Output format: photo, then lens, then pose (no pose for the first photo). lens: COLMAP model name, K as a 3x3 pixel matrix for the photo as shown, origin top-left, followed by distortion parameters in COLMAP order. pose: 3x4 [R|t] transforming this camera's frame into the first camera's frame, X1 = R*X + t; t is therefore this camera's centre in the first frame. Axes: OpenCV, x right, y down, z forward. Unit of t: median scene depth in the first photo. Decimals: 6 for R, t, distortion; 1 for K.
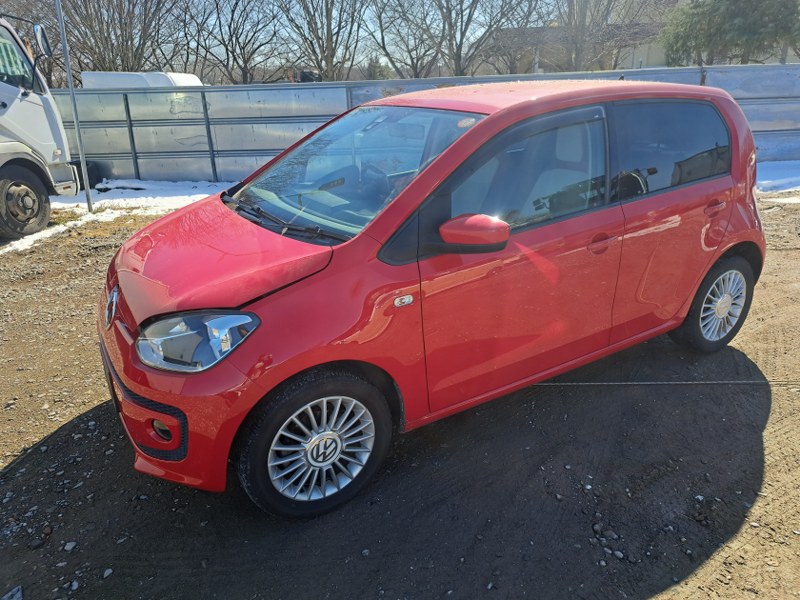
lens RADIAL K [[554.5, 0, 399.6], [0, 554.5, 327.7], [0, 0, 1]] dist [0.064381, -0.051743]
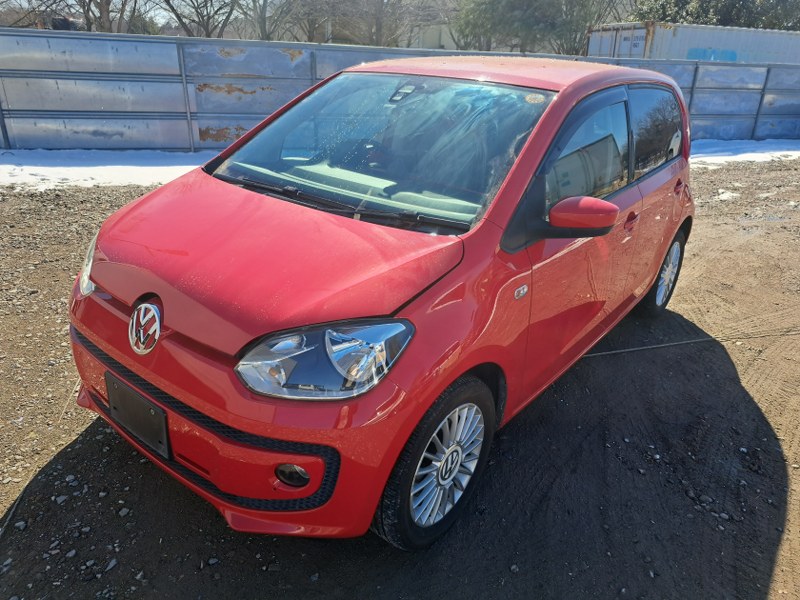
lens RADIAL K [[562.9, 0, 399.6], [0, 562.9, 315.0], [0, 0, 1]] dist [0.030371, -0.010678]
pose [[0.938678, -0.079036, 0.335616, -0.462050], [0.071077, 0.996823, 0.035953, -0.053223], [-0.337391, -0.009893, 0.941313, 0.173048]]
